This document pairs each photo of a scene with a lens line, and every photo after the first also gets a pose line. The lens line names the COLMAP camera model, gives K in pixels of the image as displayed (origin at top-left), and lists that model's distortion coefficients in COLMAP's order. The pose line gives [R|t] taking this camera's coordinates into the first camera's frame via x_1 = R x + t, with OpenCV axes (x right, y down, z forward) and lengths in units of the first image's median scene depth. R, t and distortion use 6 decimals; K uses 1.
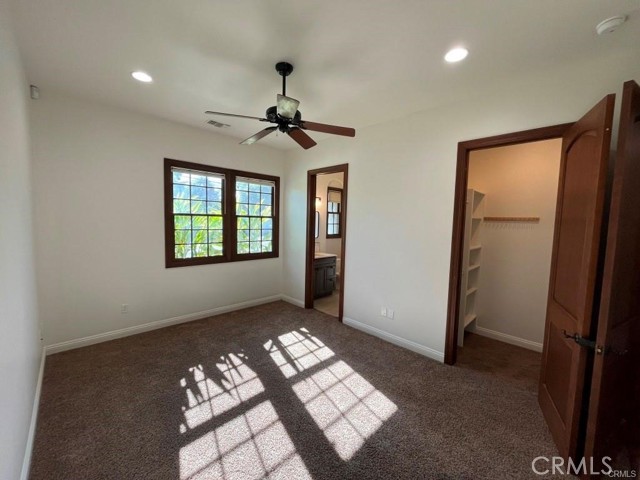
lens RADIAL K [[257.3, 0, 317.9], [0, 257.3, 238.1], [0, 0, 1]] dist [-0.002495, -0.000052]
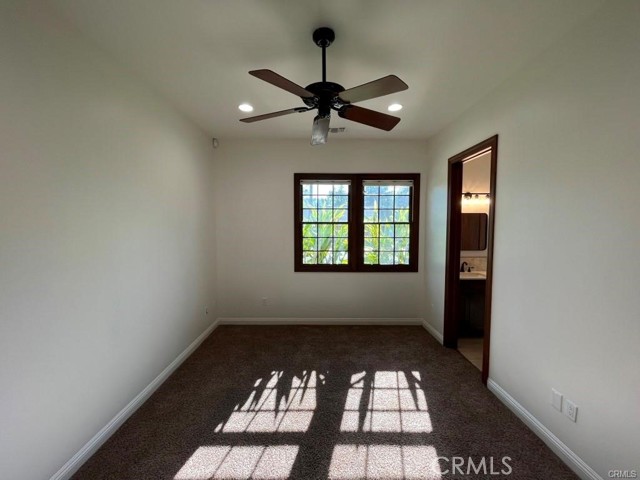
lens RADIAL K [[259.4, 0, 319.8], [0, 259.4, 235.7], [0, 0, 1]] dist [0.003375, 0.000069]
pose [[0.717605, 0.003781, -0.696440, 0.265366], [-0.032071, 0.999104, -0.027622, -0.010357], [0.695712, 0.042157, 0.717083, 0.264903]]
